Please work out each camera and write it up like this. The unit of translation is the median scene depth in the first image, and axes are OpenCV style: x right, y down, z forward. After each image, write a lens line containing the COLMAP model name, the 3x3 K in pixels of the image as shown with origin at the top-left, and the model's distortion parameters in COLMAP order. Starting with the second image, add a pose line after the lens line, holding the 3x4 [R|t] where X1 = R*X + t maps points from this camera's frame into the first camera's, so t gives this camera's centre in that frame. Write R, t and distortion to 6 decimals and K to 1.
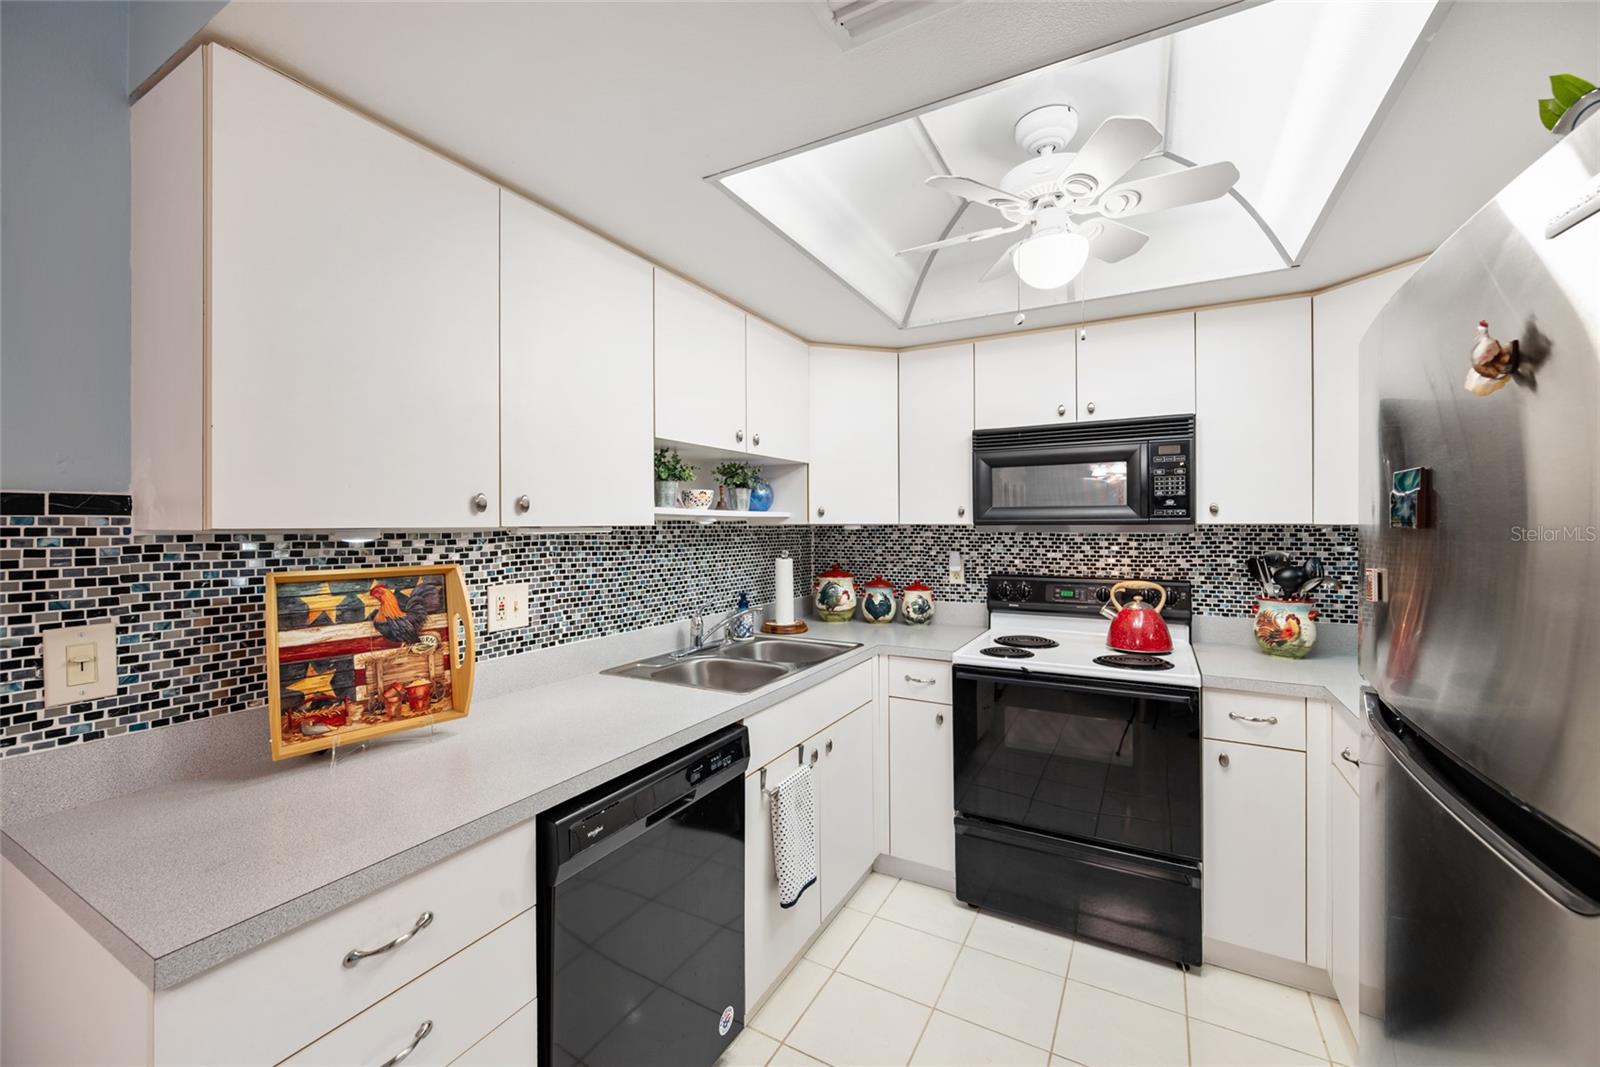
lens RADIAL K [[631.9, 0, 799.3], [0, 631.9, 522.6], [0, 0, 1]] dist [0.000702, -0.000079]
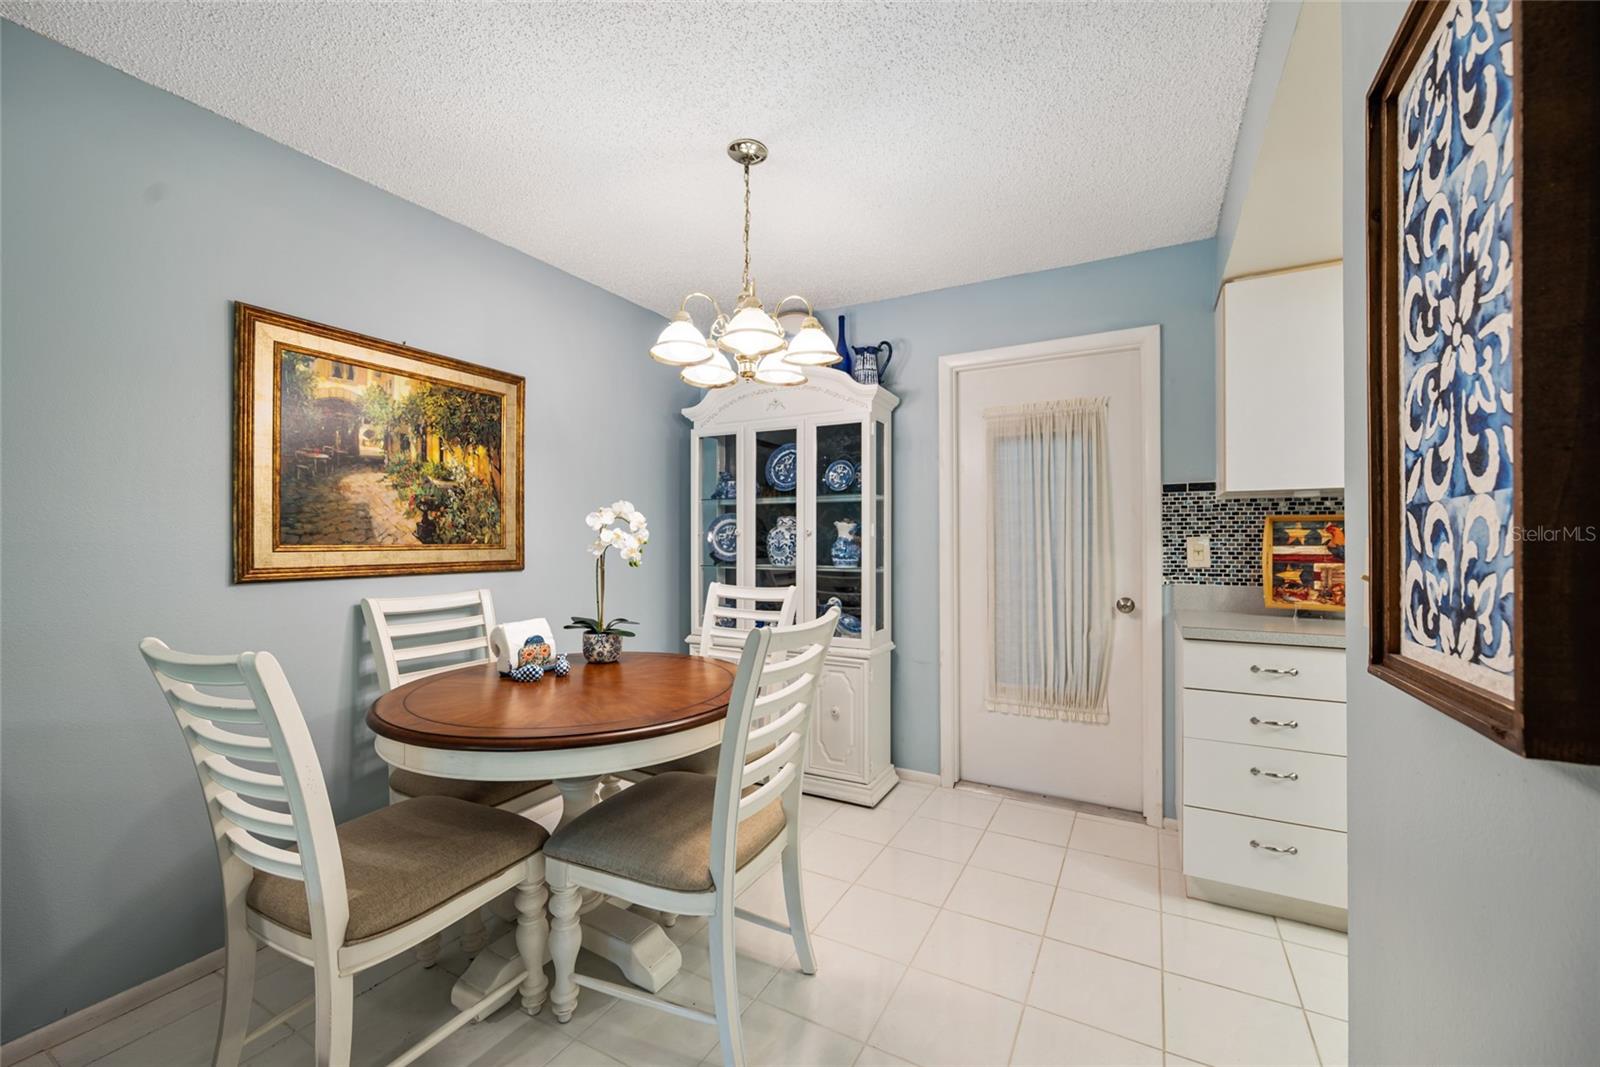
lens RADIAL K [[631.9, 0, 805.6], [0, 631.9, 536.6], [0, 0, 1]] dist [0.000702, -0.000079]
pose [[0.011843, -0.001819, -0.999928, 0.633335], [0.006714, 0.999976, -0.001740, 0.077311], [0.999907, -0.006693, 0.011855, -0.268346]]
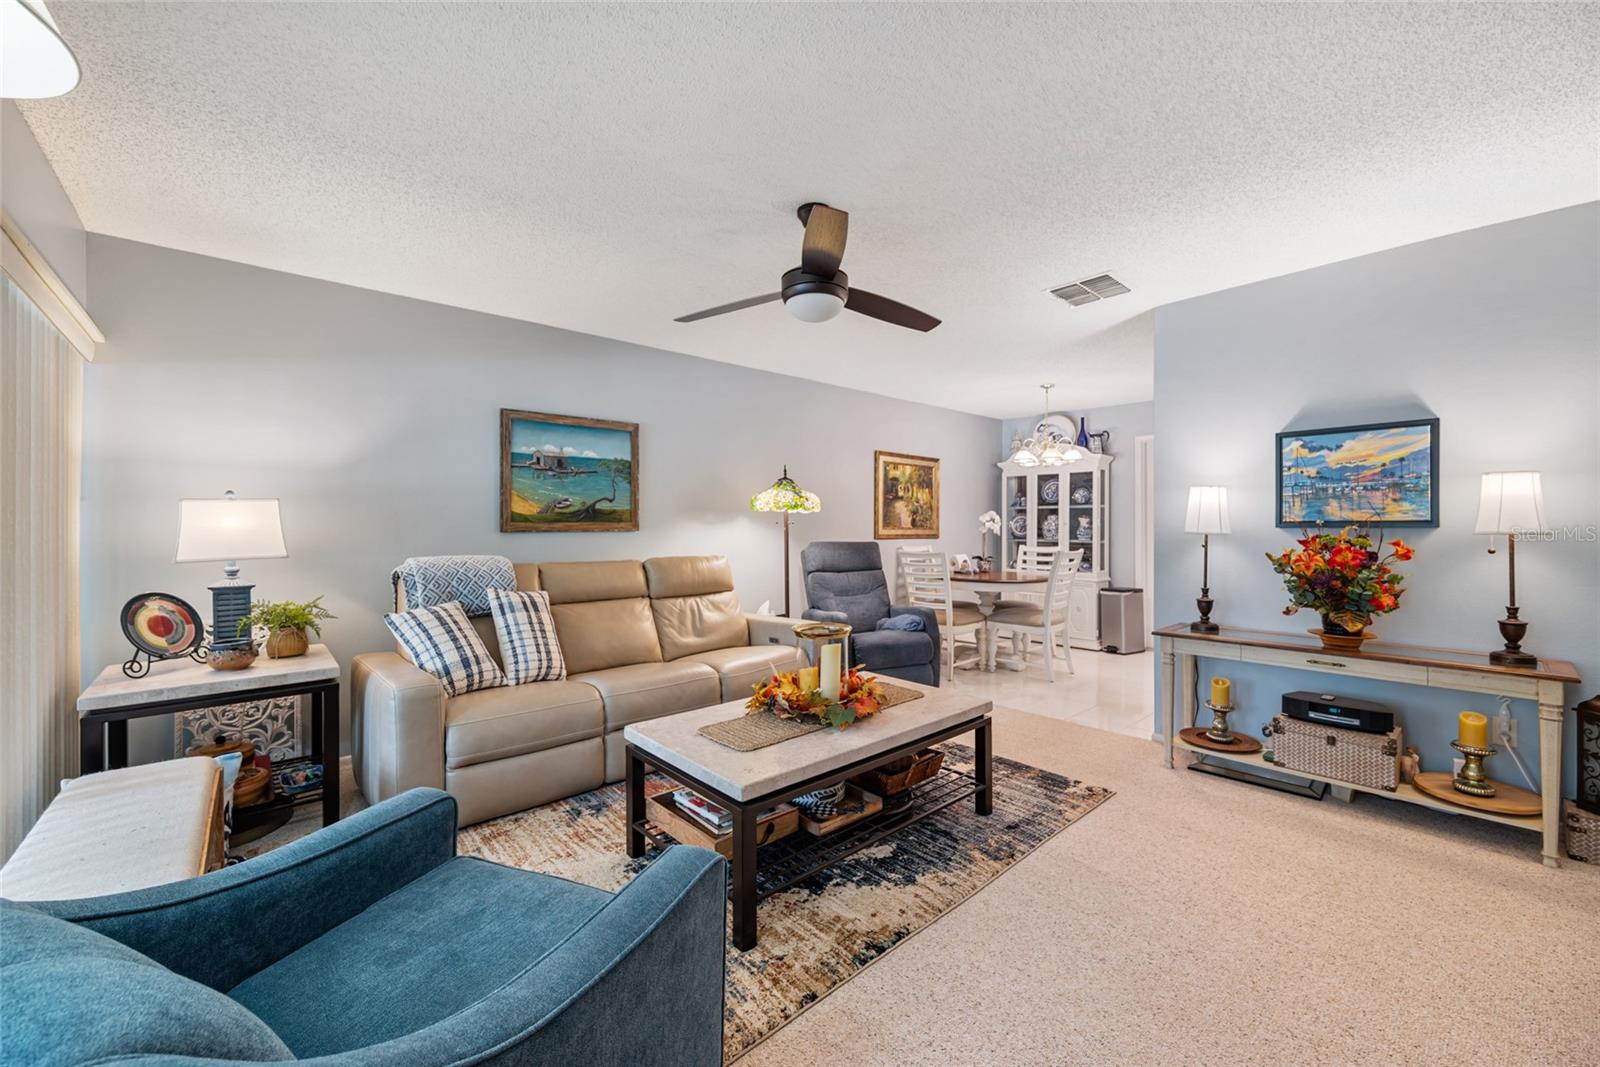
lens RADIAL K [[631.9, 0, 807.5], [0, 631.9, 524.2], [0, 0, 1]] dist [0.000702, -0.000079]
pose [[-0.324281, -0.002251, -0.945958, 2.131637], [0.003114, 0.999989, -0.003447, 0.077977], [0.945956, -0.004063, -0.324270, -0.401633]]
